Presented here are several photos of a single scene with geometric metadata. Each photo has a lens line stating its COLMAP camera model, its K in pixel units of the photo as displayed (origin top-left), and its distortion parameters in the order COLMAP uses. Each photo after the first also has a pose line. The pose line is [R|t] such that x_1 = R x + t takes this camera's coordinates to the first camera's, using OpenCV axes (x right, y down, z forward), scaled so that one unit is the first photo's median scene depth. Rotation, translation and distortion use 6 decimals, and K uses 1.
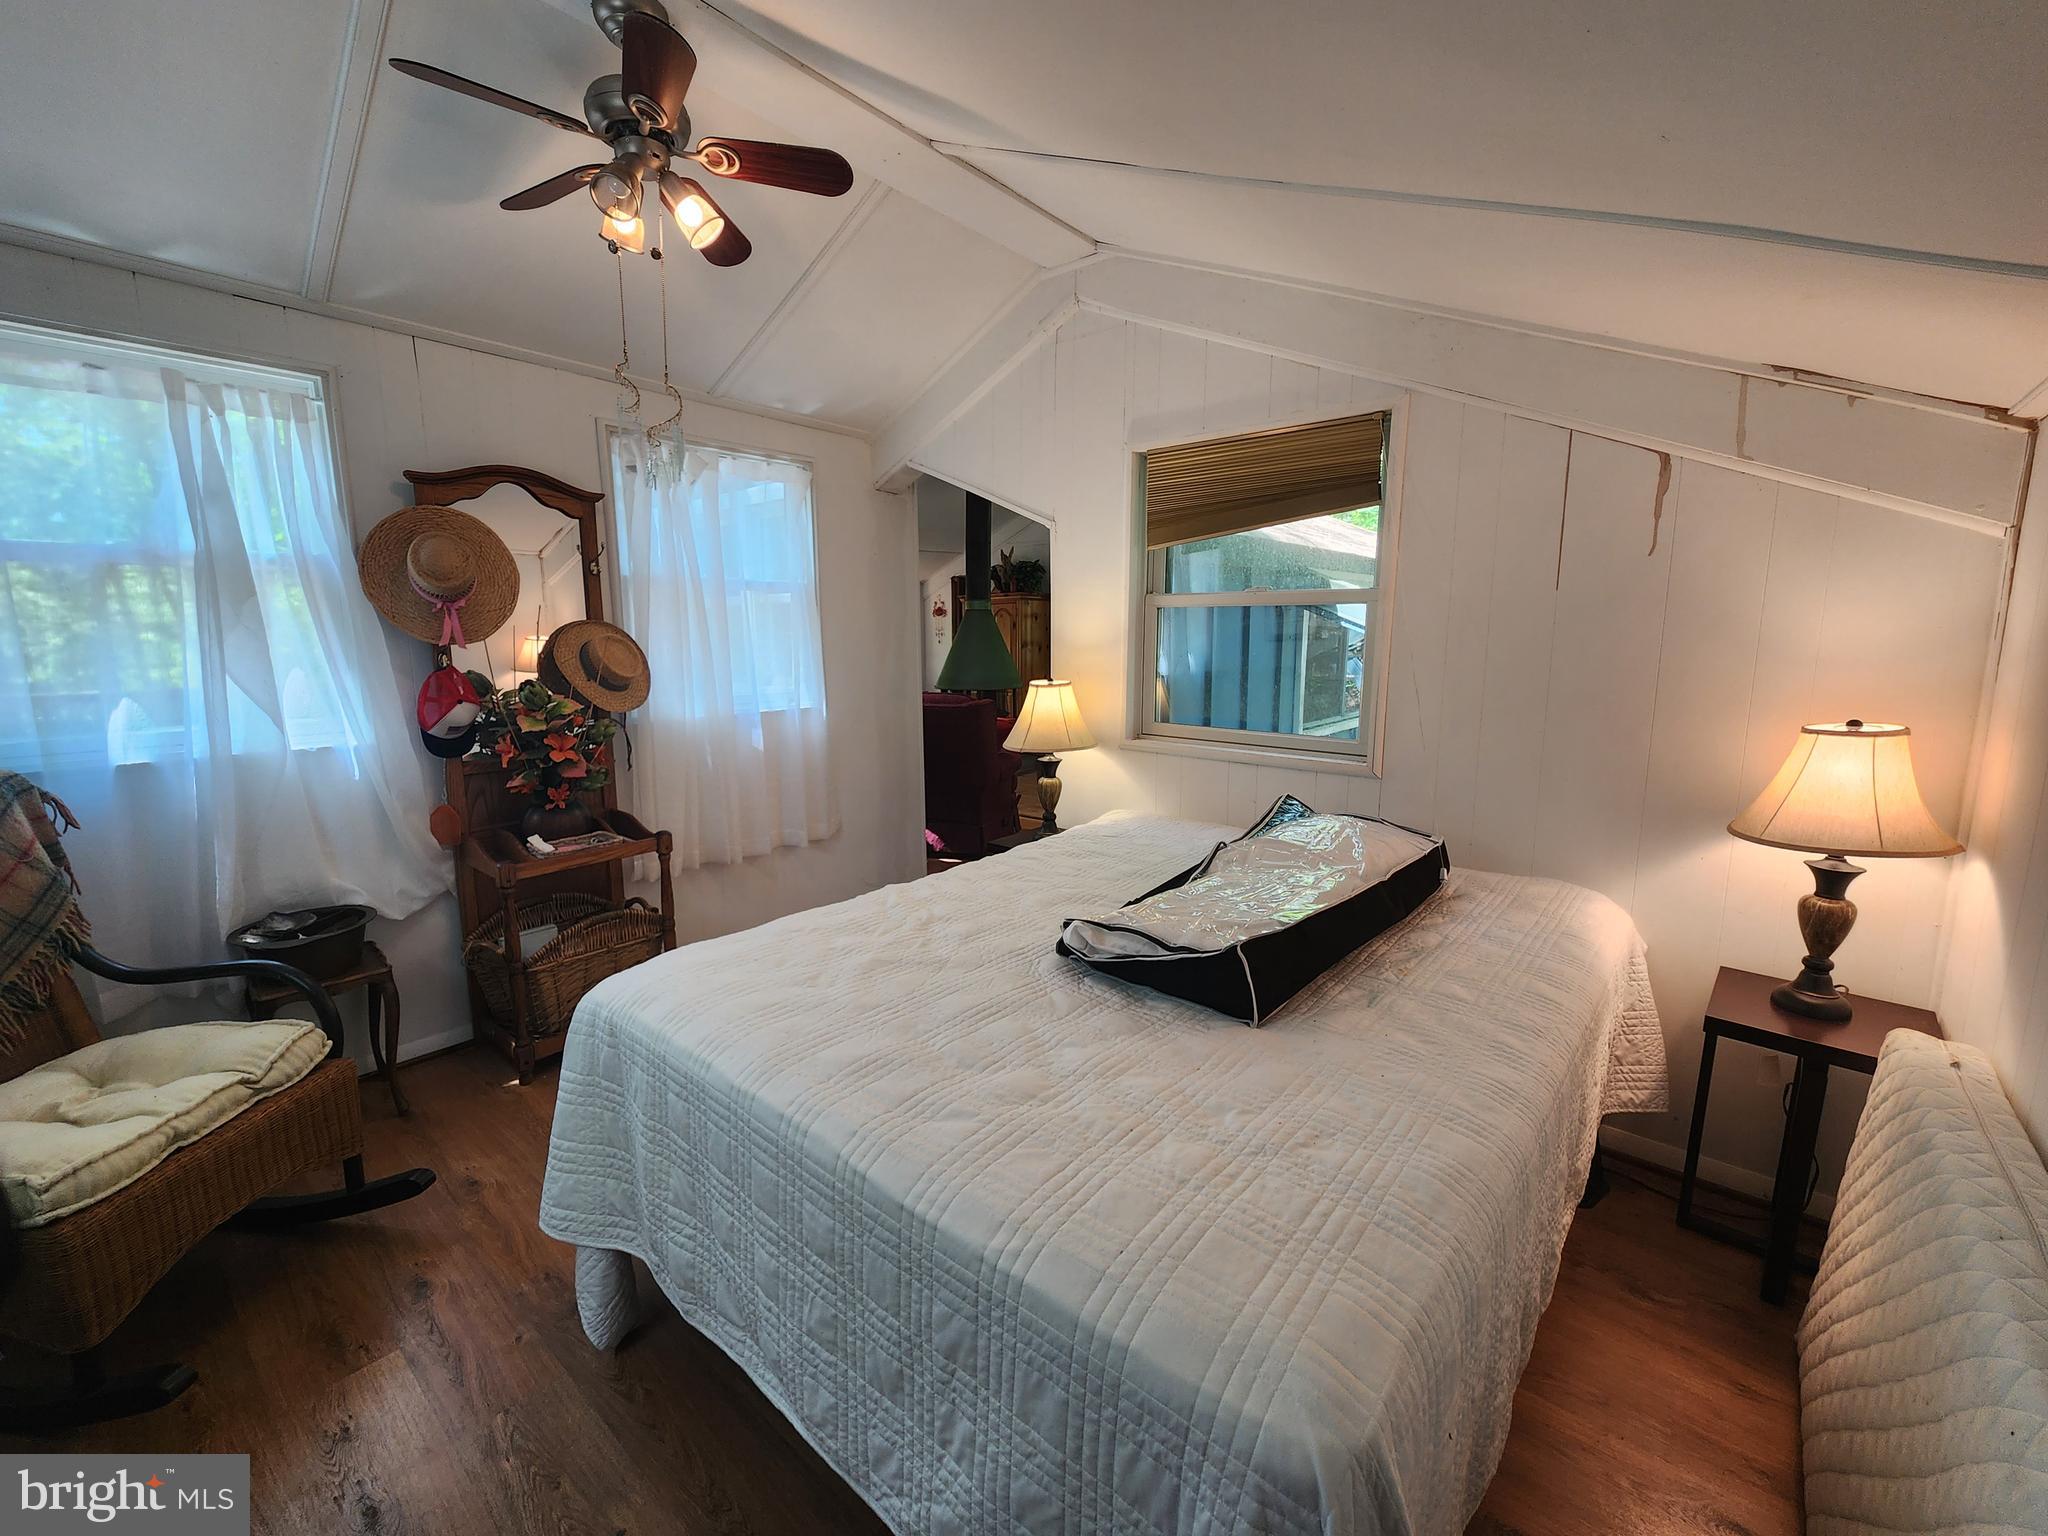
lens RADIAL K [[835.5, 0, 1015.5], [0, 835.5, 776.6], [0, 0, 1]] dist [0.004858, -0.003289]
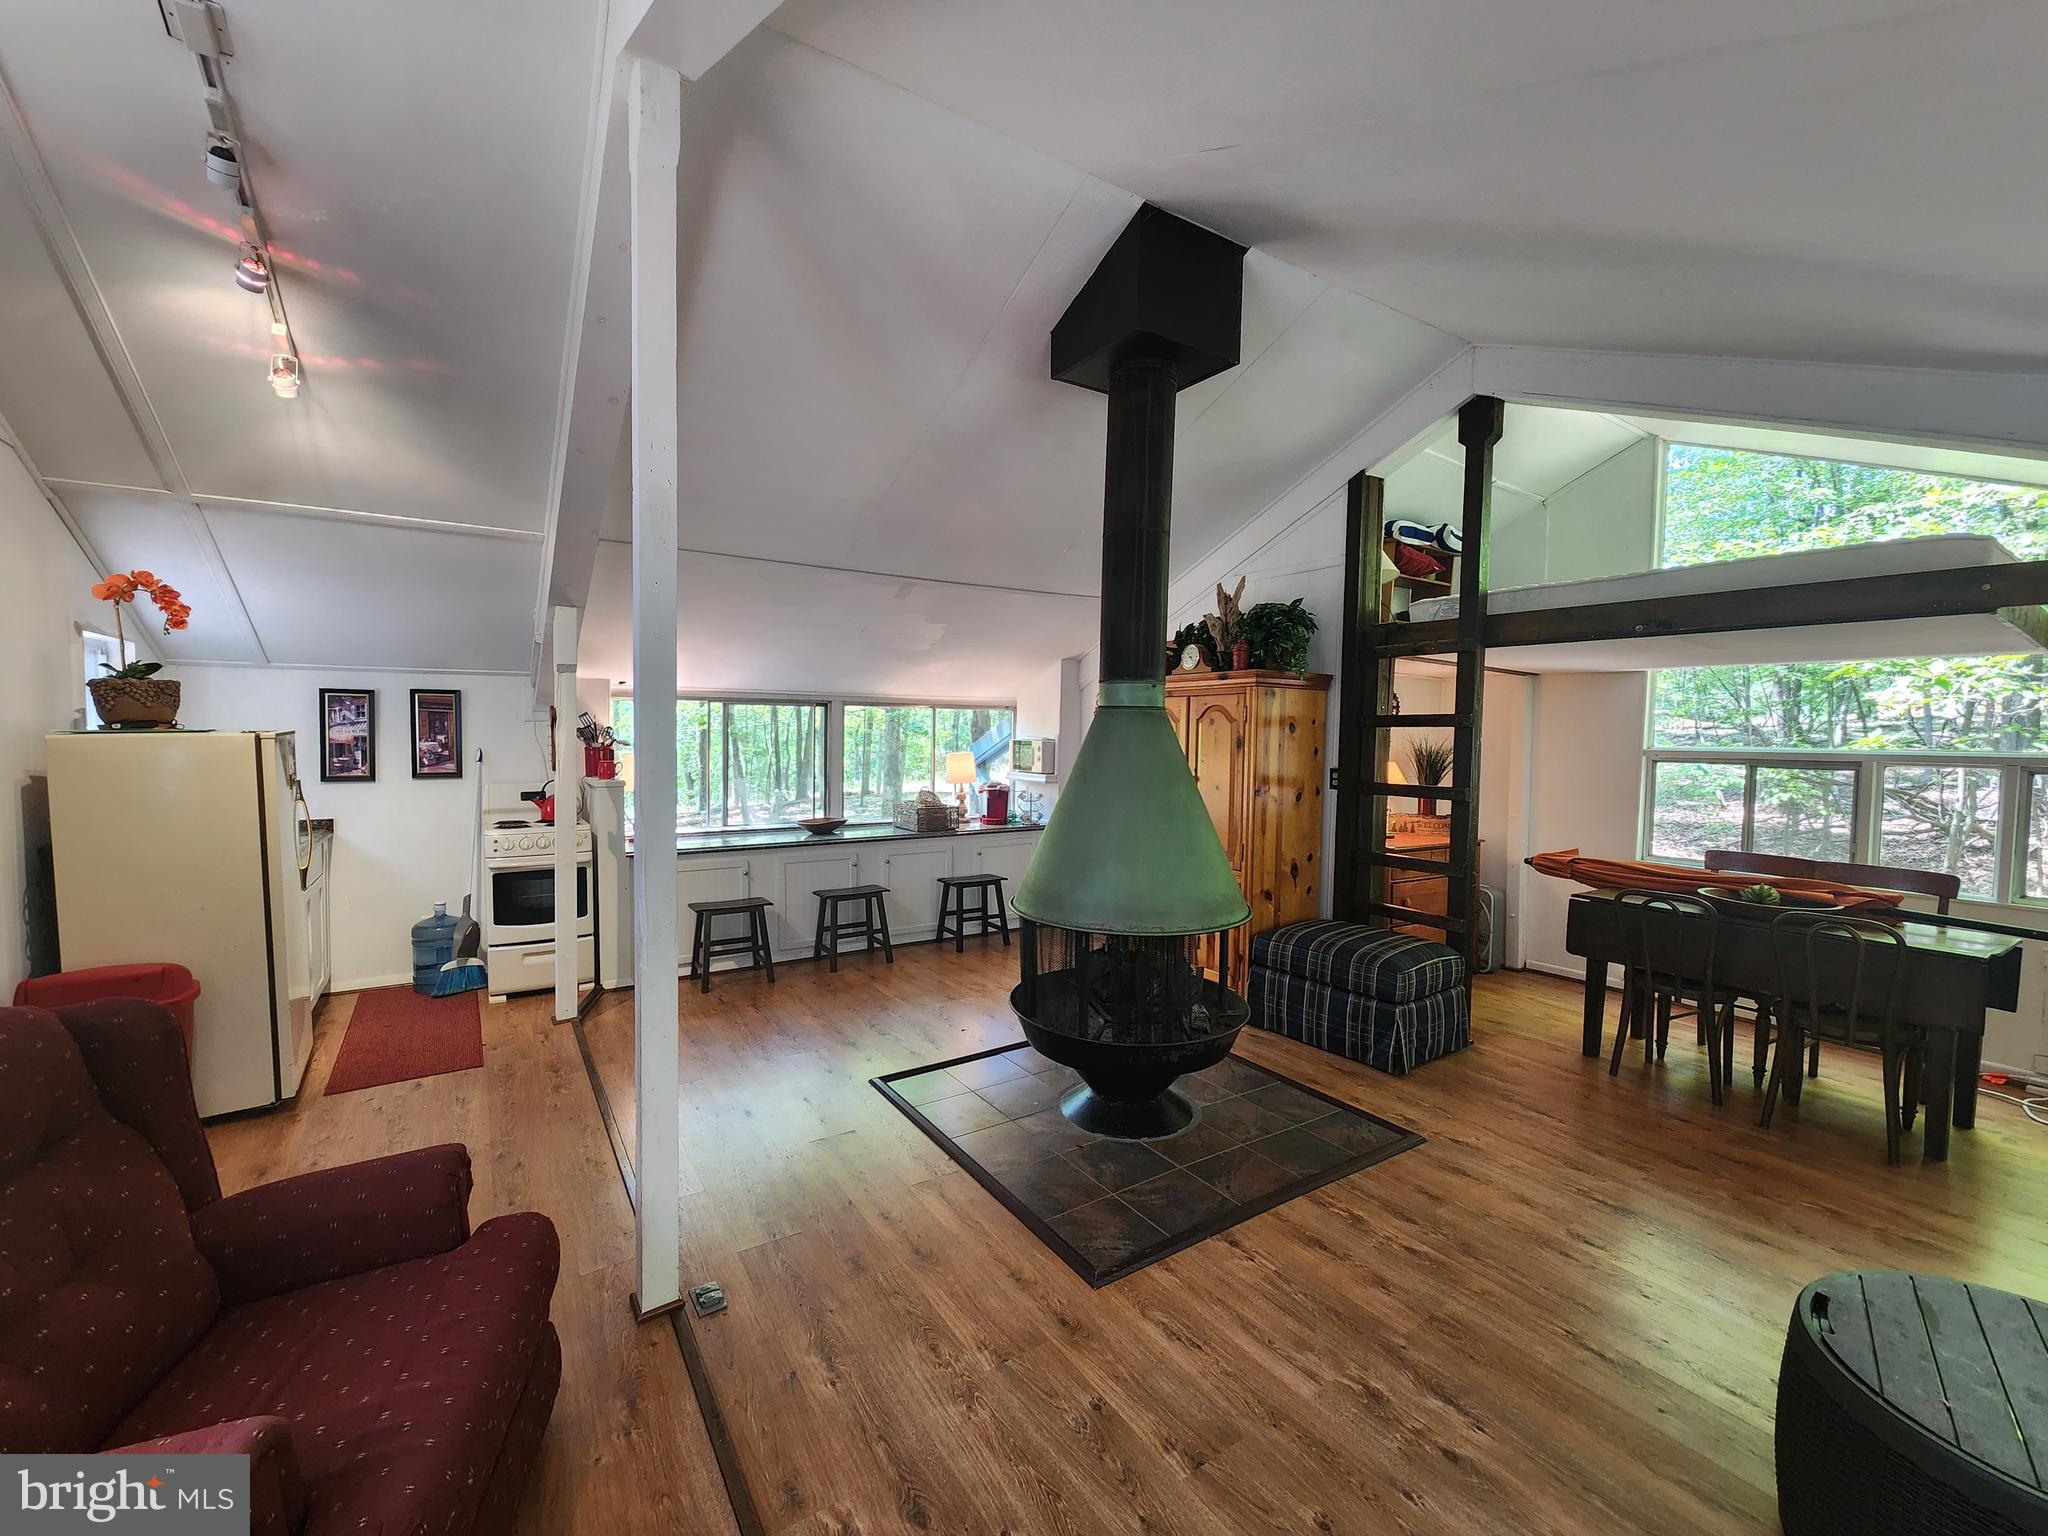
lens RADIAL K [[835.5, 0, 1004.7], [0, 835.5, 770.8], [0, 0, 1]] dist [0.004858, -0.003289]
pose [[0.953484, 0.025101, -0.300397, 0.013284], [-0.059688, 0.992517, -0.106520, -0.109922], [0.295476, 0.119496, 0.947847, 0.535862]]
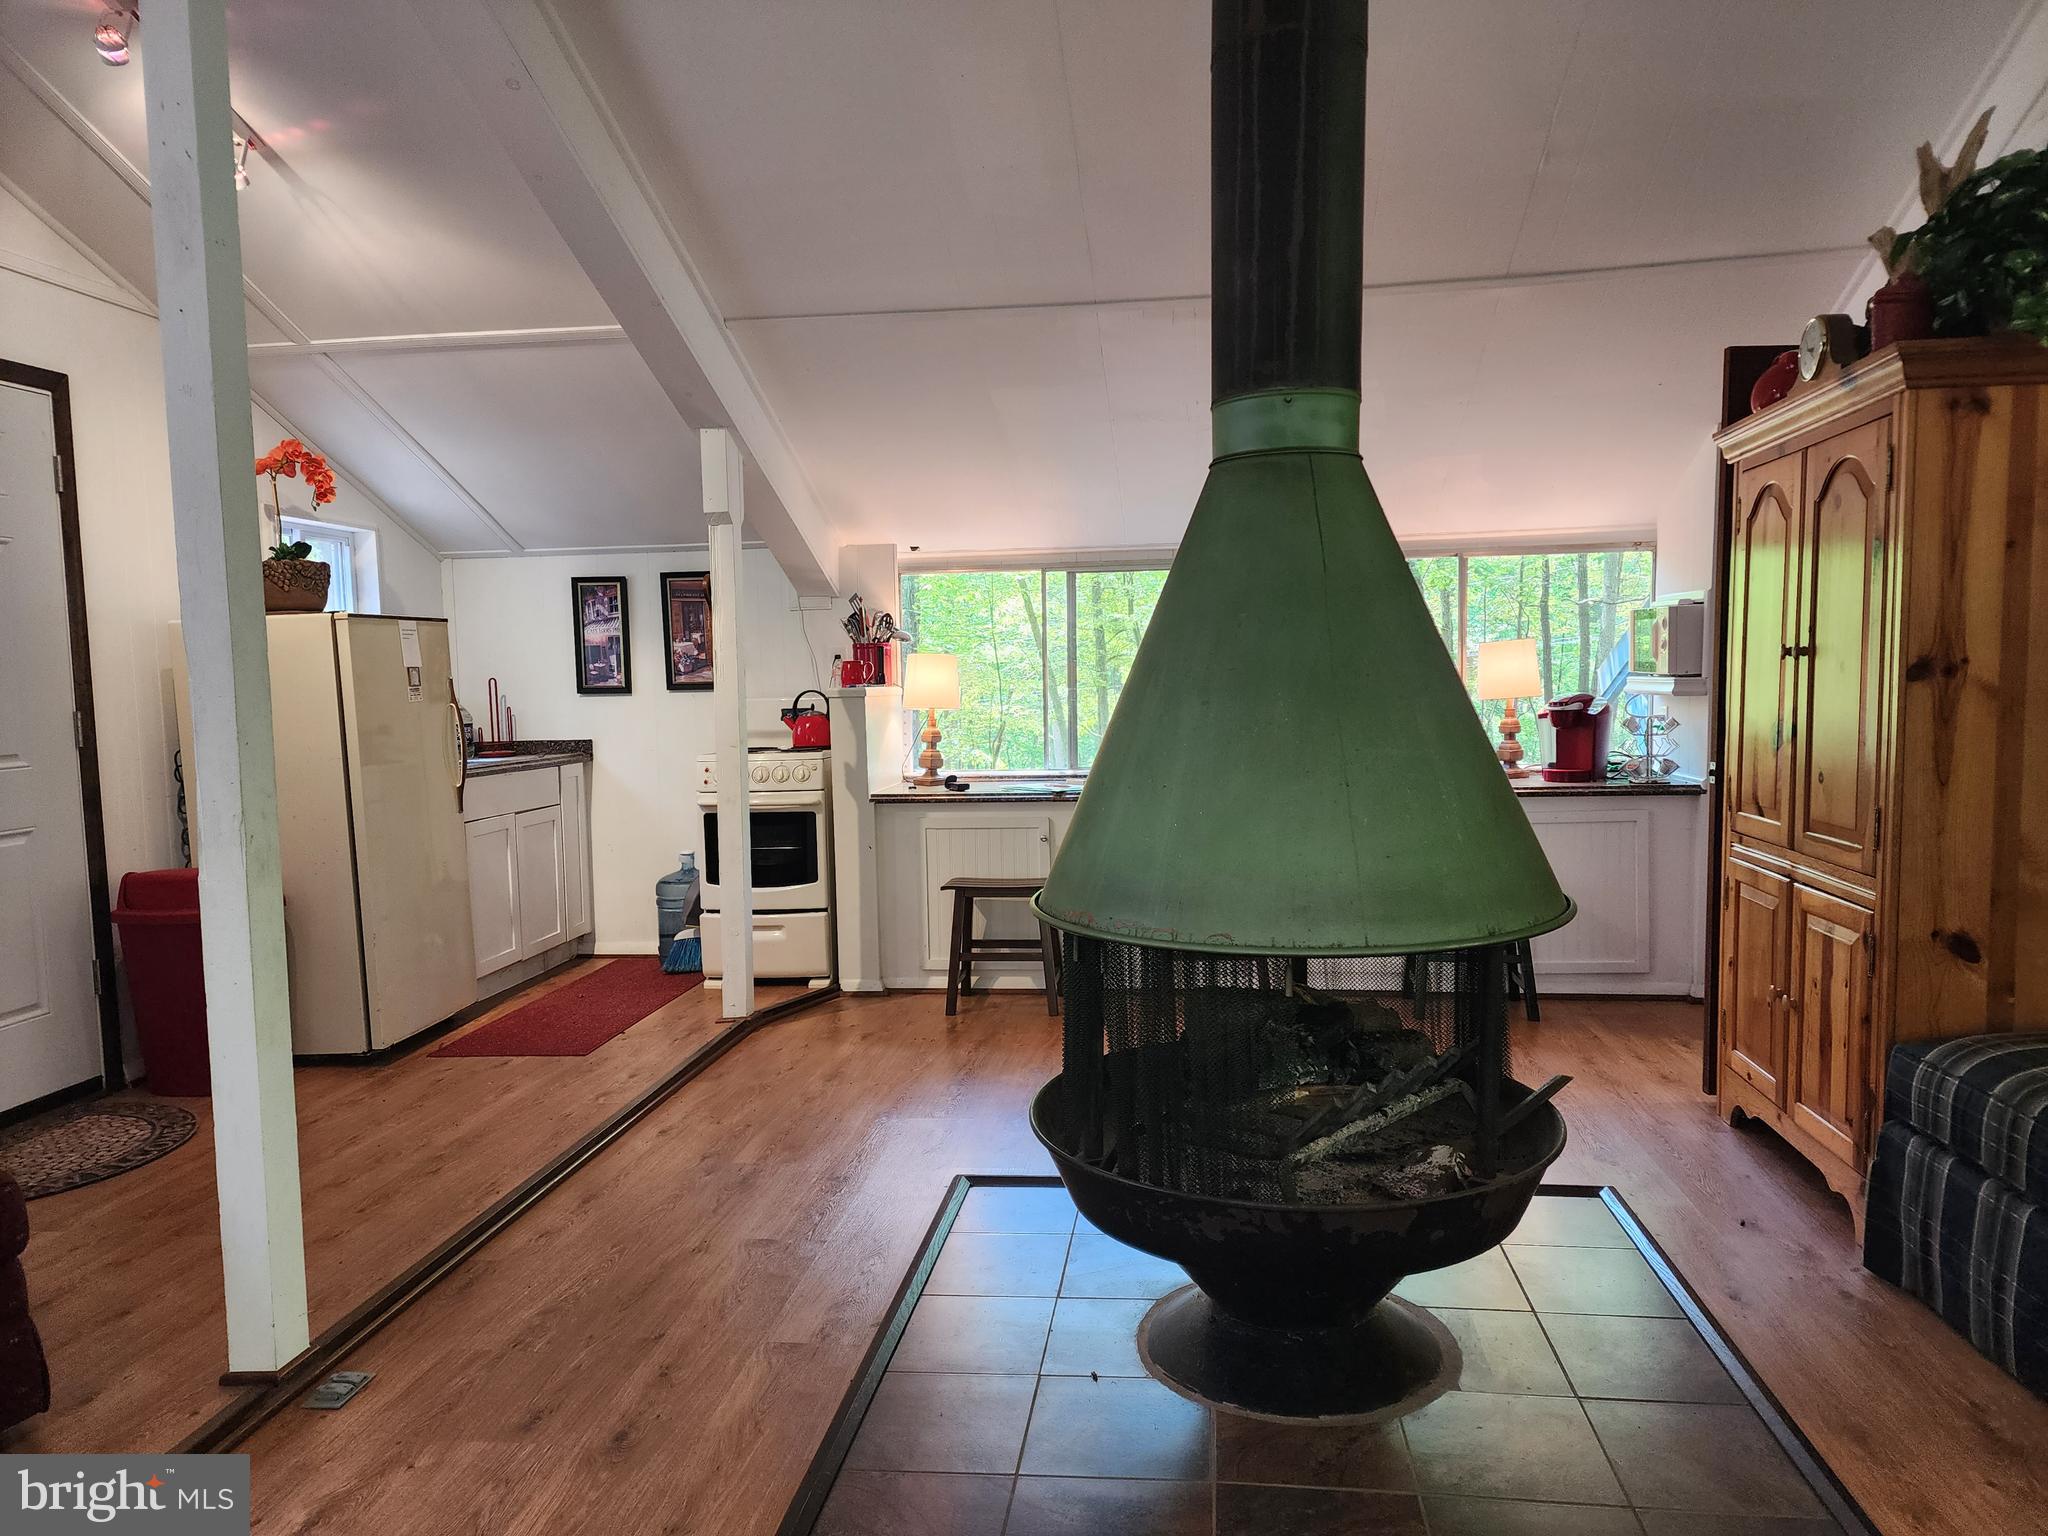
lens RADIAL K [[1362.1, 0, 1047.8], [0, 1362.1, 783.1], [0, 0, 1]] dist [0.051132, -0.032050]
pose [[0.553014, 0.054795, -0.831368, 0.142967], [-0.114030, 0.993423, -0.010376, -0.108485], [0.825332, 0.100539, 0.555625, 0.698305]]
